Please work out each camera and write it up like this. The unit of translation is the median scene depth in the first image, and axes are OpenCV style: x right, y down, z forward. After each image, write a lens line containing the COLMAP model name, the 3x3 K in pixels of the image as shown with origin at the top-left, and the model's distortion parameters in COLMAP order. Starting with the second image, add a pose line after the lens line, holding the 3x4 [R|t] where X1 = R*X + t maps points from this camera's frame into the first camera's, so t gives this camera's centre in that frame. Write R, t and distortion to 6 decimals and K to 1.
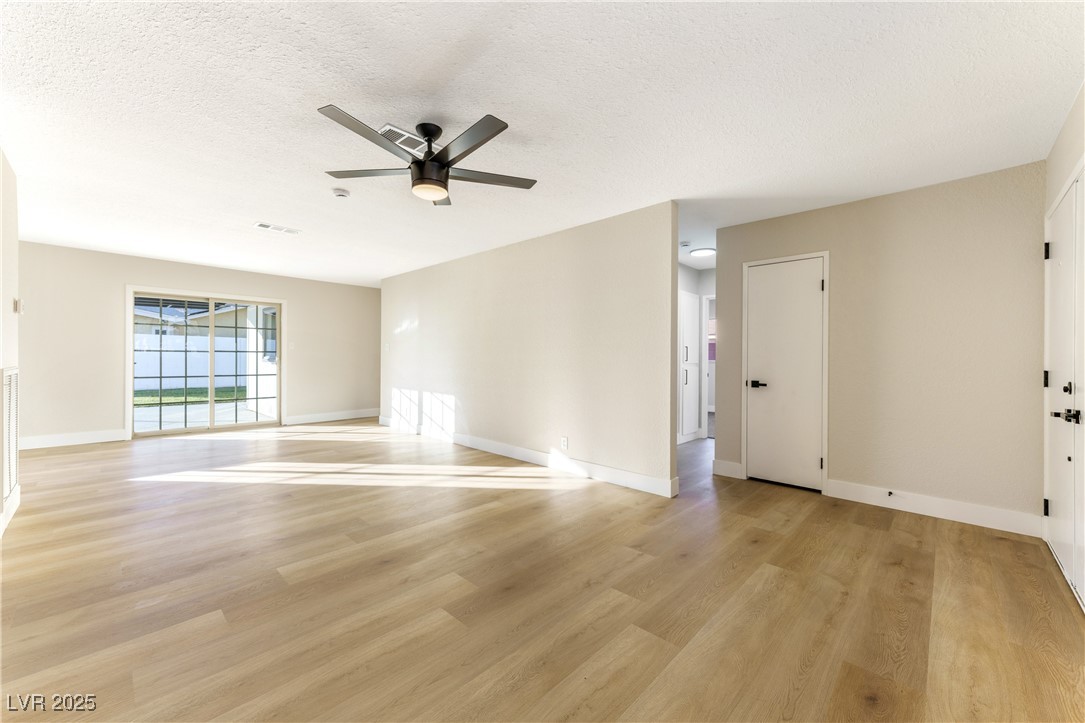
lens RADIAL K [[422.7, 0, 541.3], [0, 422.7, 358.4], [0, 0, 1]] dist [0.000996, -0.000012]
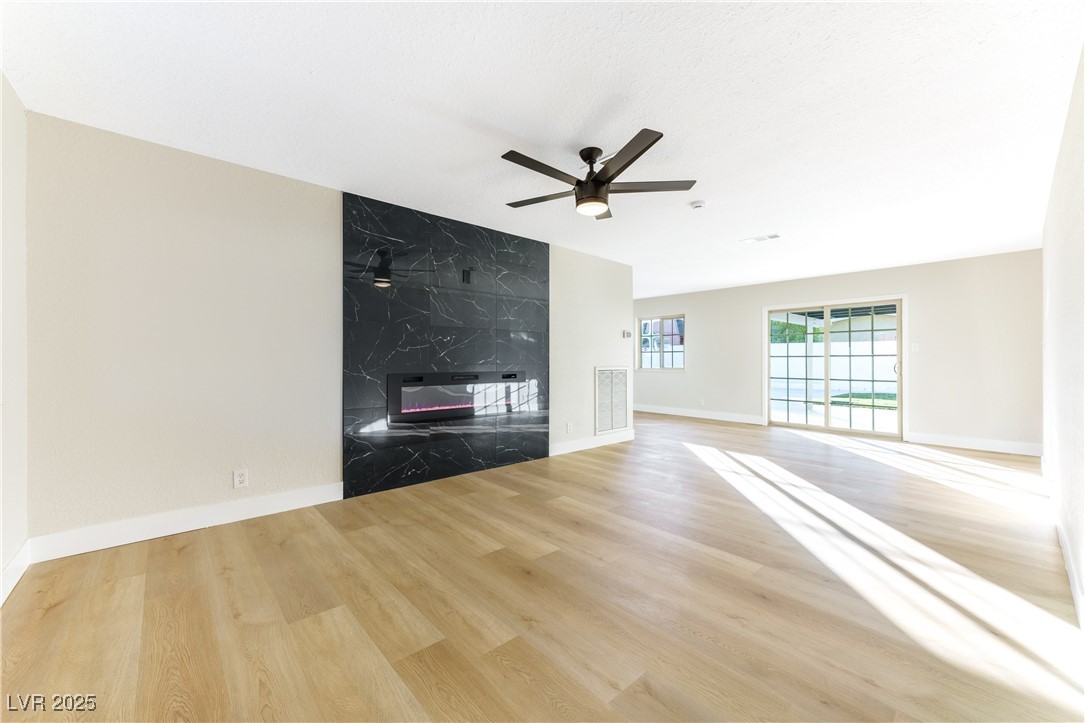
lens RADIAL K [[422.7, 0, 539.4], [0, 422.7, 353.1], [0, 0, 1]] dist [0.000996, -0.000012]
pose [[-0.072817, -0.021729, -0.997109, 0.369931], [-0.006467, 0.999752, -0.021314, 0.004427], [0.997324, 0.004896, -0.072939, 0.409476]]
